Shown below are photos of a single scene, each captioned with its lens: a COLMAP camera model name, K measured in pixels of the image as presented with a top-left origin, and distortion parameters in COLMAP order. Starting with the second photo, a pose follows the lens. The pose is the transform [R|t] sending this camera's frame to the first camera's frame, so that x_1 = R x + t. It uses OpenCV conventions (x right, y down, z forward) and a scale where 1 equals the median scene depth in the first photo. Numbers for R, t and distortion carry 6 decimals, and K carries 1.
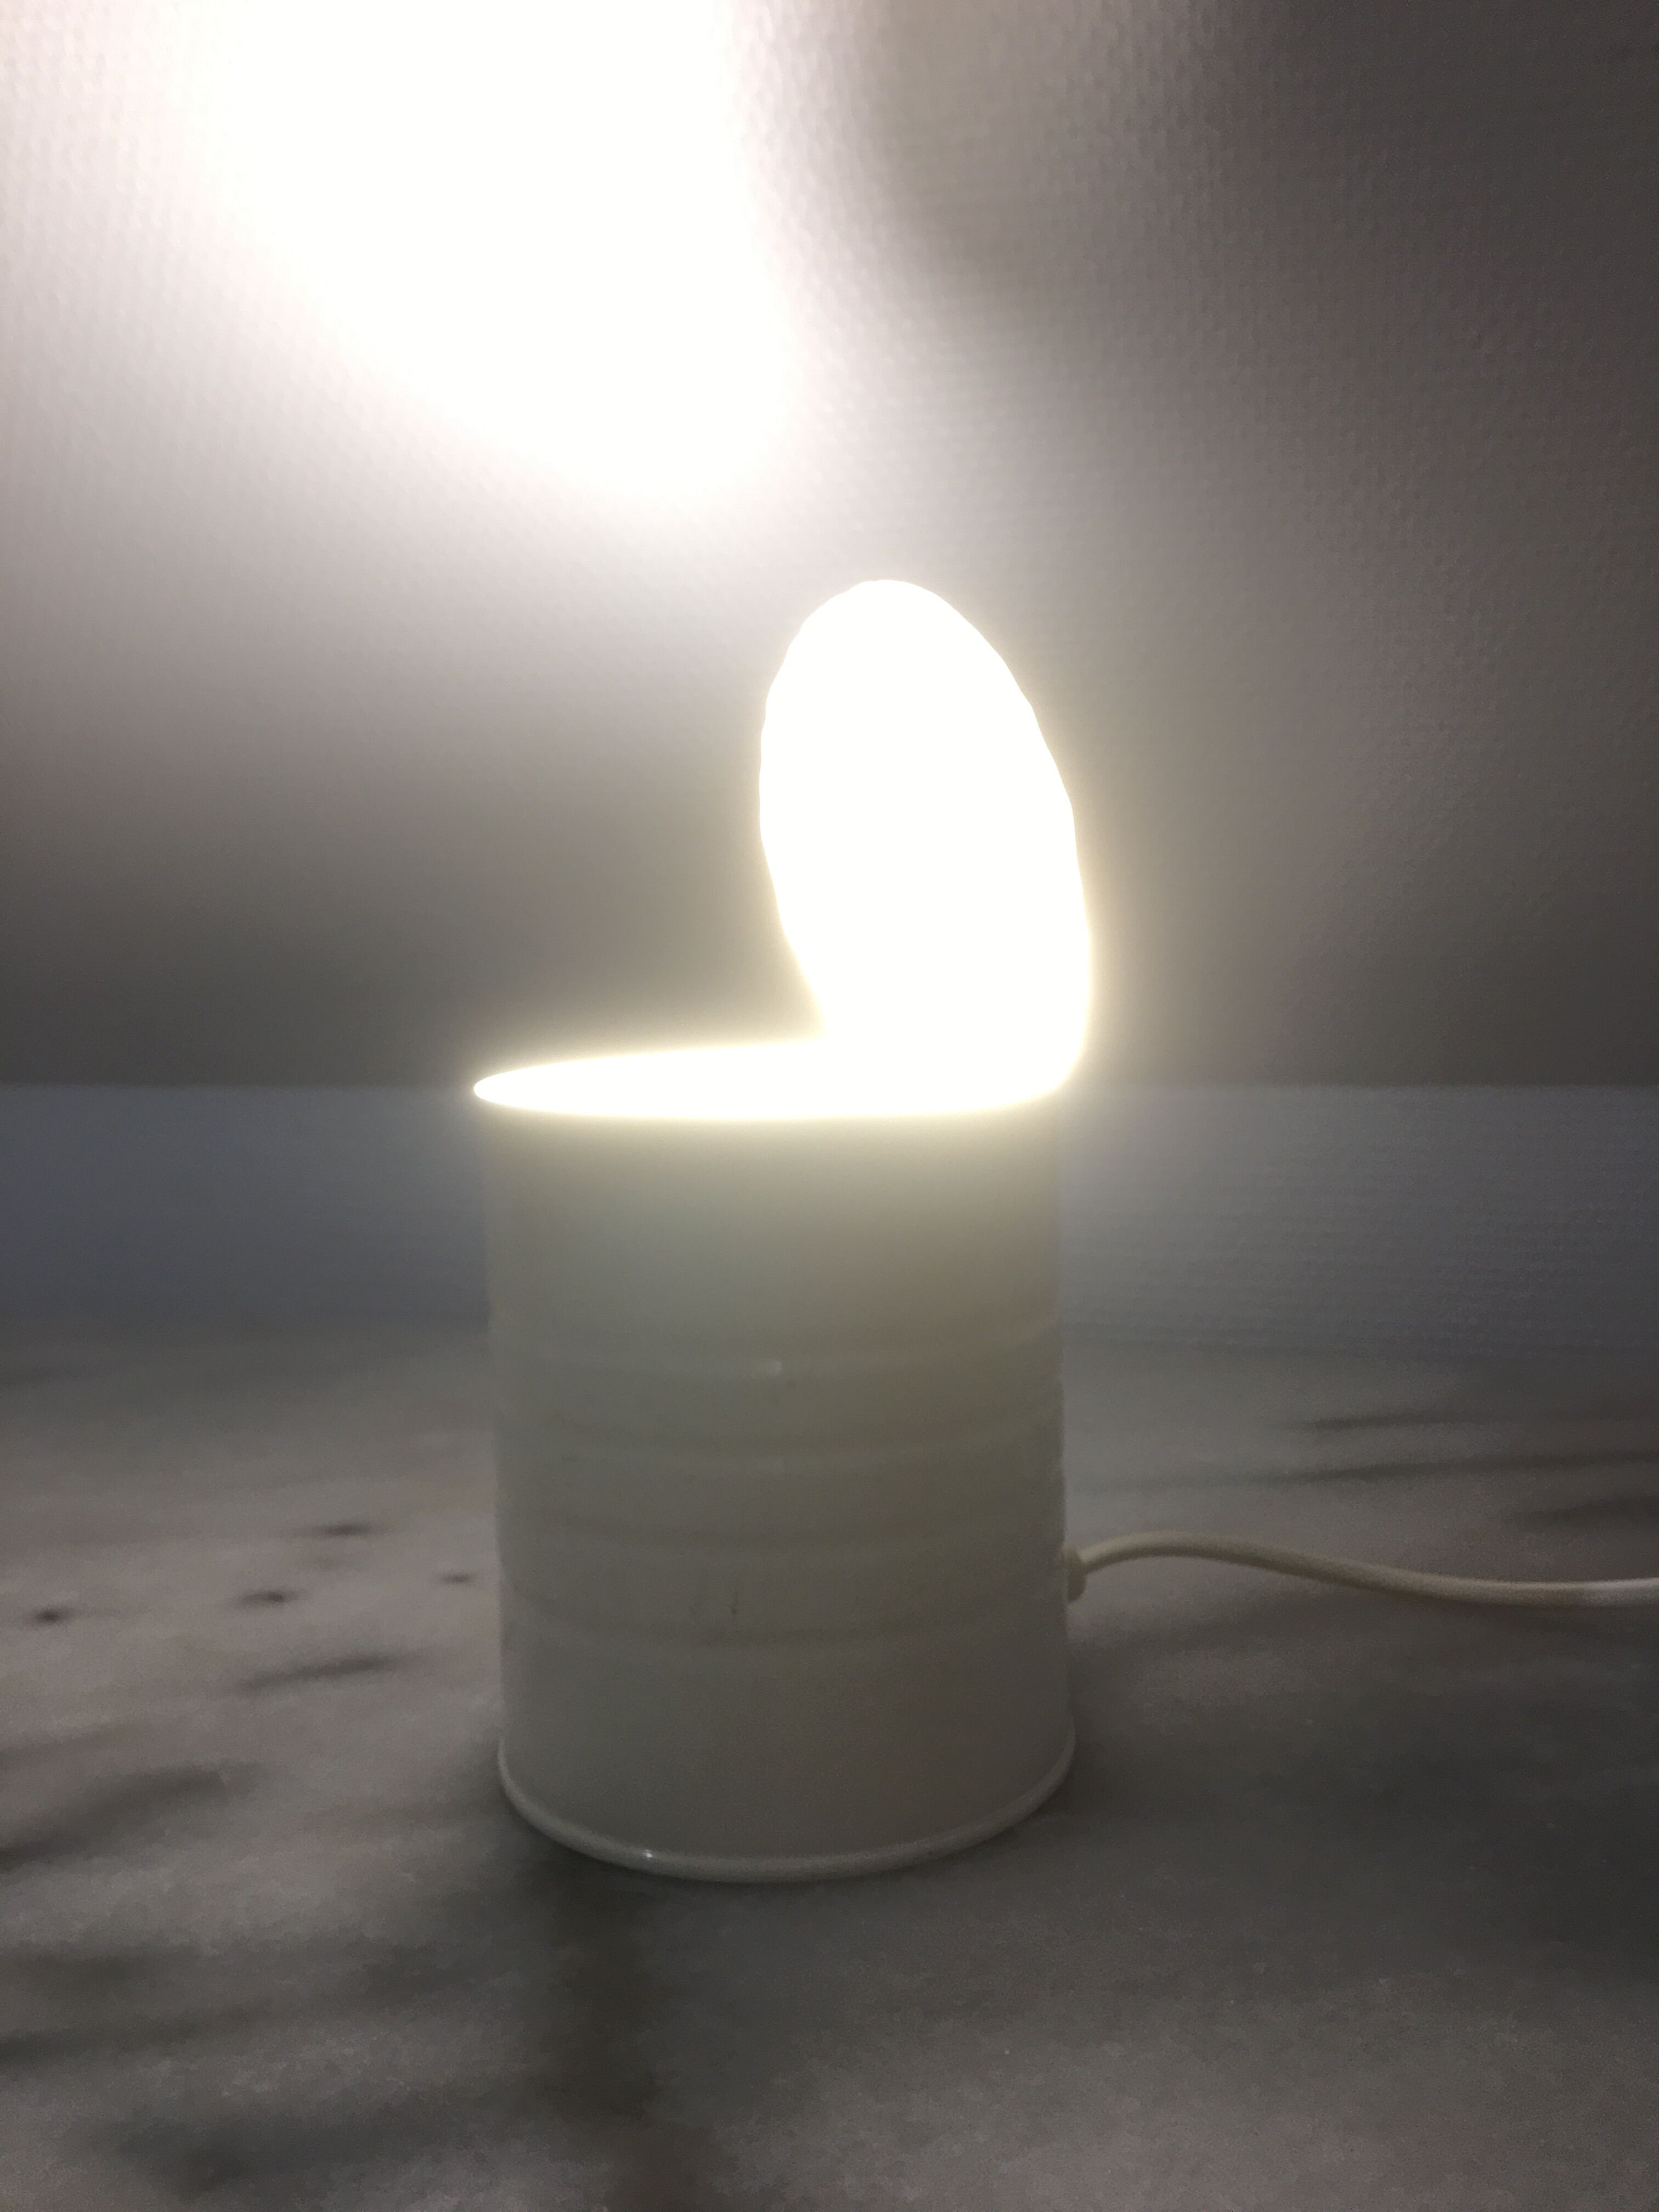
lens RADIAL K [[1884.8, 0, 829.5], [0, 1884.8, 1106.0], [0, 0, 1]] dist [0.049815, -0.097849]
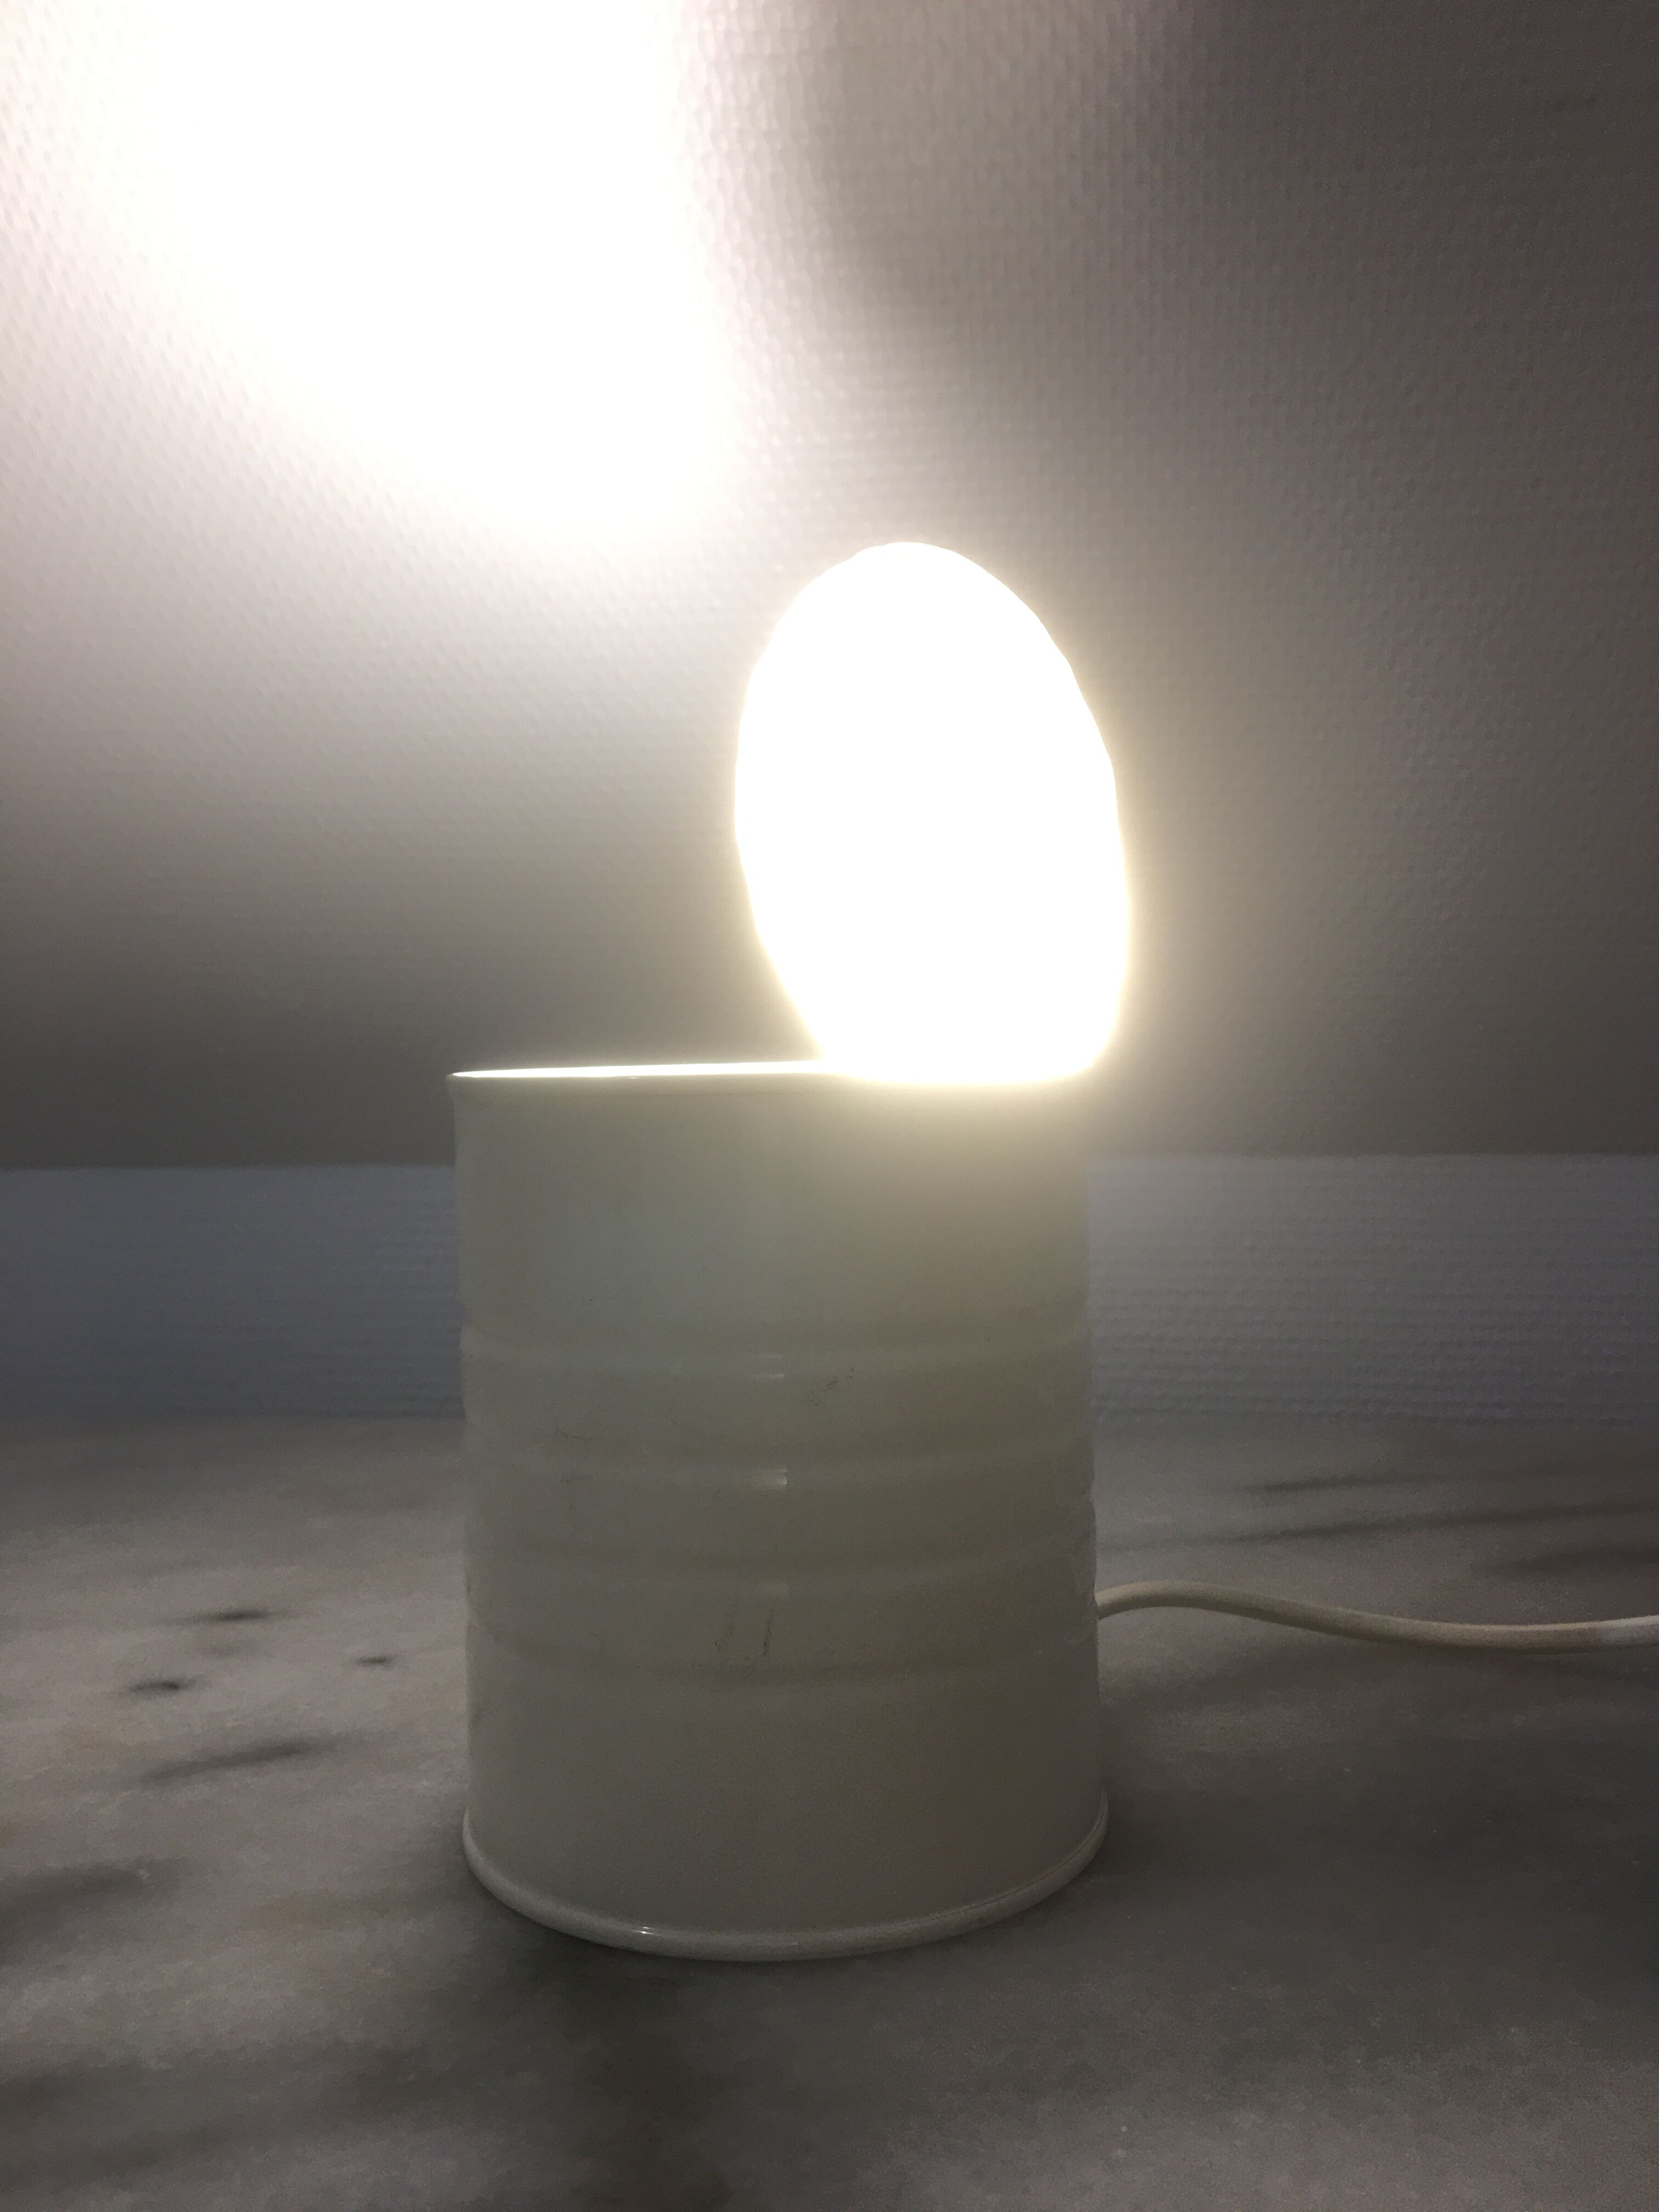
lens RADIAL K [[1884.8, 0, 829.5], [0, 1884.8, 1106.0], [0, 0, 1]] dist [0.049815, -0.097849]
pose [[0.994852, 0.002621, 0.101305, -0.083973], [0.004621, 0.997453, -0.071180, 0.059190], [-0.101233, 0.071281, 0.992306, 0.075031]]
